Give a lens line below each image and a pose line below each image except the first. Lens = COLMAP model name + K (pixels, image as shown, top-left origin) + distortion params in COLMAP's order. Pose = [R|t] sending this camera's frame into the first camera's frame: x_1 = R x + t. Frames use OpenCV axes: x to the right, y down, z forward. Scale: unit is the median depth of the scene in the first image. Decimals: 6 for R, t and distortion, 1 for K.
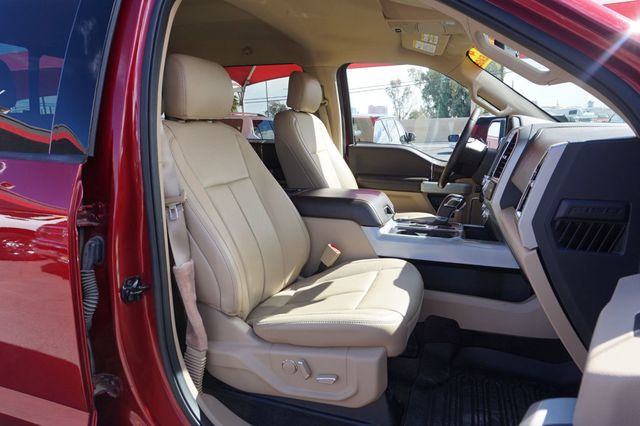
lens RADIAL K [[436.4, 0, 320.0], [0, 436.4, 213.0], [0, 0, 1]] dist [-0.025293, 0.003017]
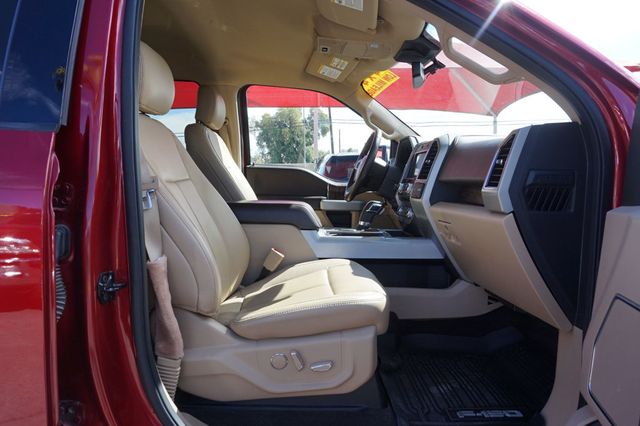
lens RADIAL K [[436.4, 0, 320.0], [0, 436.4, 213.0], [0, 0, 1]] dist [-0.025293, 0.003017]
pose [[0.930229, -0.015637, 0.366647, -0.312332], [0.053829, 0.994100, -0.094172, 0.118483], [-0.363011, 0.107338, 0.925582, 0.049595]]
